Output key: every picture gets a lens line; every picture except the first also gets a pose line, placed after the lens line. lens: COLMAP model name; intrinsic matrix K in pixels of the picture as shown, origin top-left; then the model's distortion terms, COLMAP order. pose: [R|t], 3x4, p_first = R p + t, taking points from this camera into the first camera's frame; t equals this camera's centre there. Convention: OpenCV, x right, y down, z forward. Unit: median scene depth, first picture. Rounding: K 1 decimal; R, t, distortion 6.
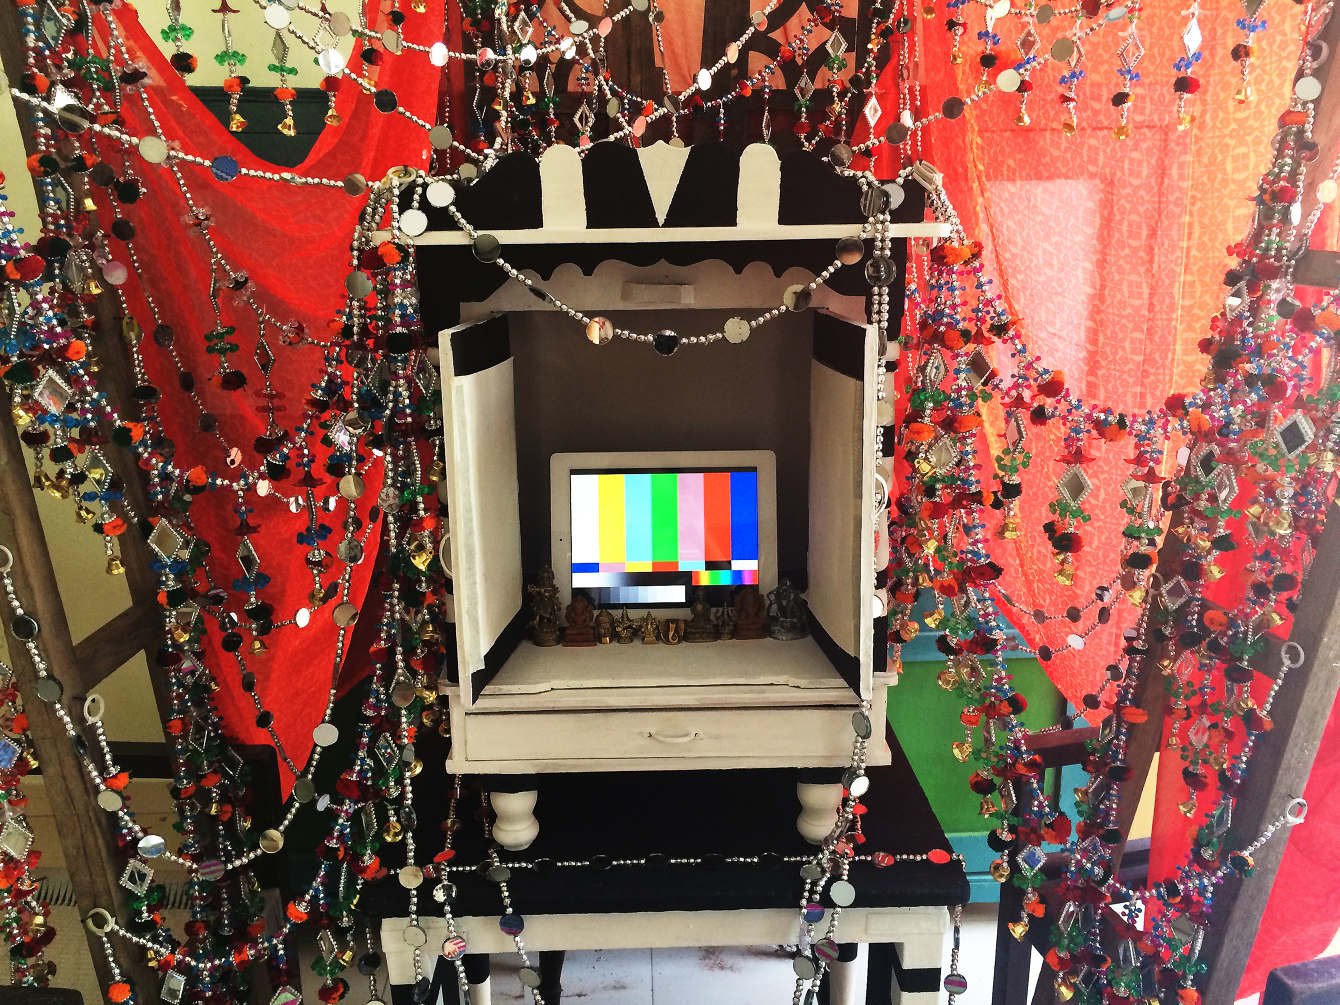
lens RADIAL K [[1230.6, 0, 670.0], [0, 1230.6, 502.5], [0, 0, 1]] dist [0.118262, -0.170182]
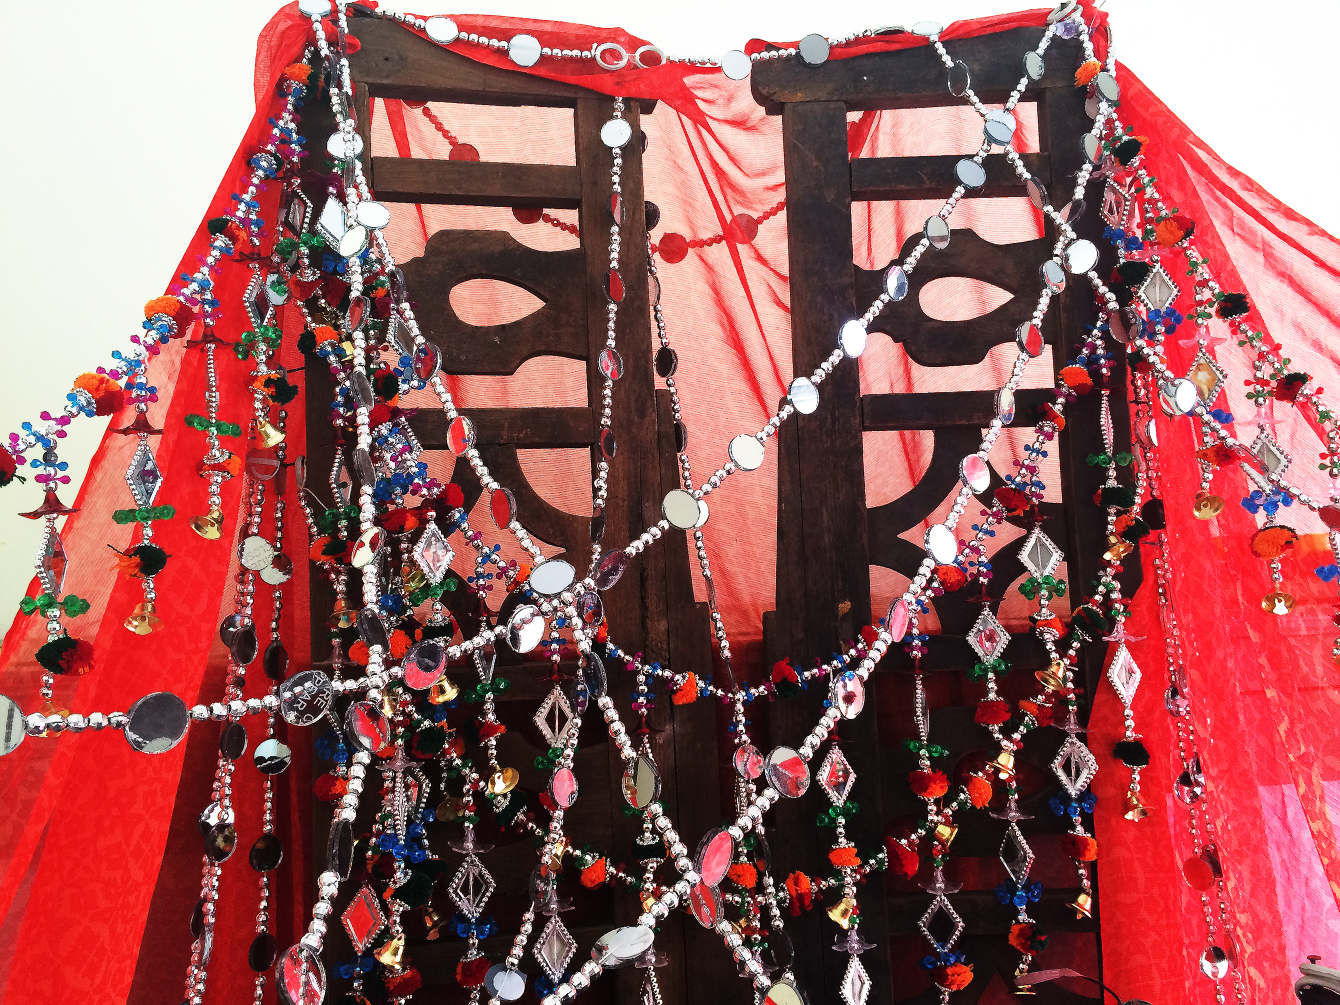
lens RADIAL K [[1230.6, 0, 670.0], [0, 1230.6, 502.5], [0, 0, 1]] dist [0.118262, -0.170182]
pose [[0.998545, -0.031834, 0.043535, -0.062881], [0.043545, 0.952142, -0.302538, -0.347479], [-0.031821, 0.303994, 0.952142, 0.739057]]
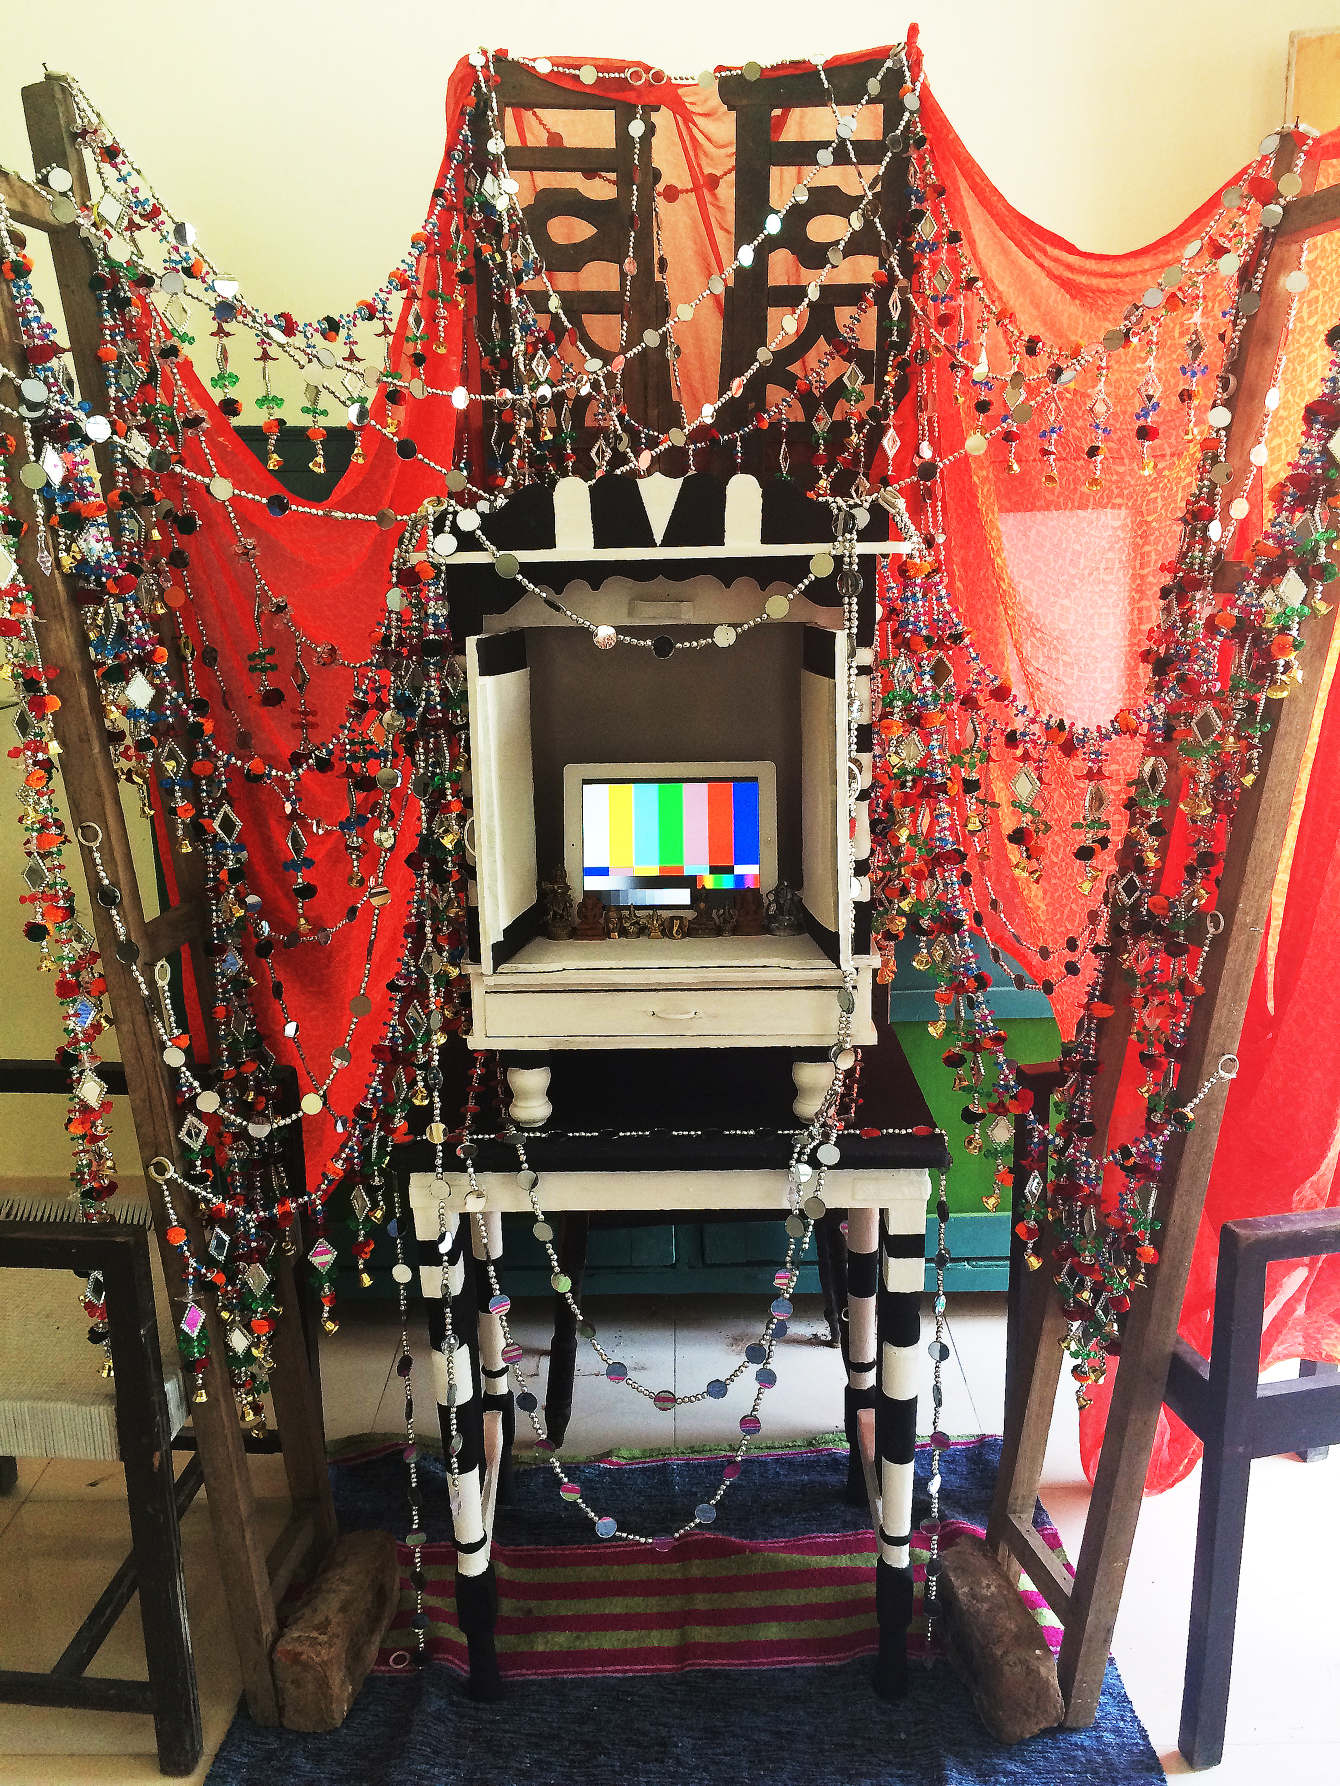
lens RADIAL K [[1640.2, 0, 670.0], [0, 1640.2, 893.0], [0, 0, 1]] dist [0.118262, -0.170182]
pose [[0.999238, -0.000334, -0.039034, 0.056238], [-0.001119, 0.999307, -0.037200, 0.138428], [0.039019, 0.037216, 0.998545, -0.459077]]
